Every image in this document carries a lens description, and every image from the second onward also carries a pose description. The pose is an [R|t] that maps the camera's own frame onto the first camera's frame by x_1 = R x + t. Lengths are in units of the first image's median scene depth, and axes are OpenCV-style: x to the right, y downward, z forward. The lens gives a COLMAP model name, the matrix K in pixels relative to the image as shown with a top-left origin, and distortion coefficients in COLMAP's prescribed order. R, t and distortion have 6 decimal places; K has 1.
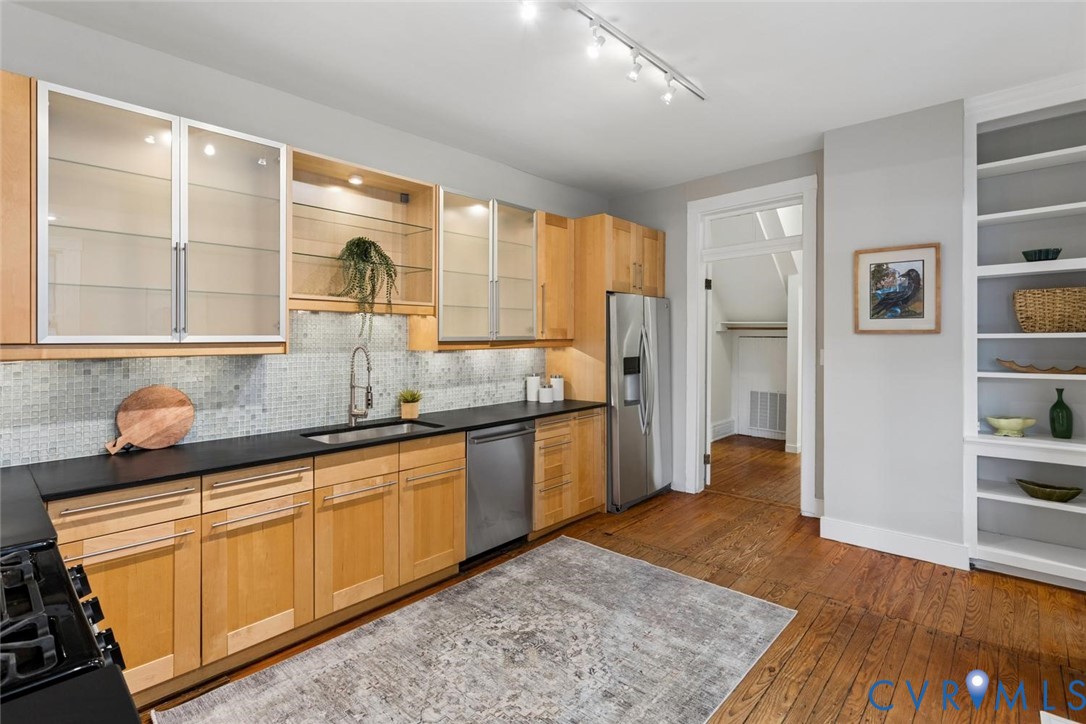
lens RADIAL K [[522.3, 0, 524.4], [0, 522.3, 334.6], [0, 0, 1]] dist [0.005638, 0.000581]
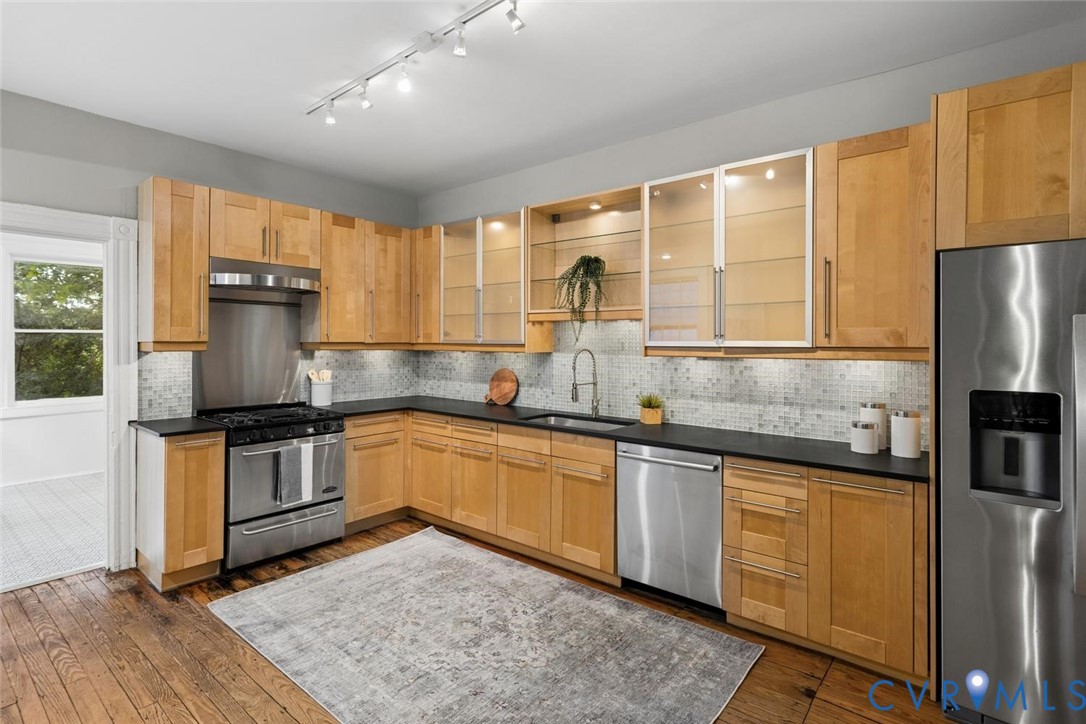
lens RADIAL K [[520.9, 0, 525.1], [0, 520.9, 338.3], [0, 0, 1]] dist [0.000666, 0.000165]
pose [[0.065843, -0.001379, -0.997829, 0.866220], [0.000865, 0.999999, -0.001325, -0.000379], [0.997830, -0.000776, 0.065844, 0.810844]]
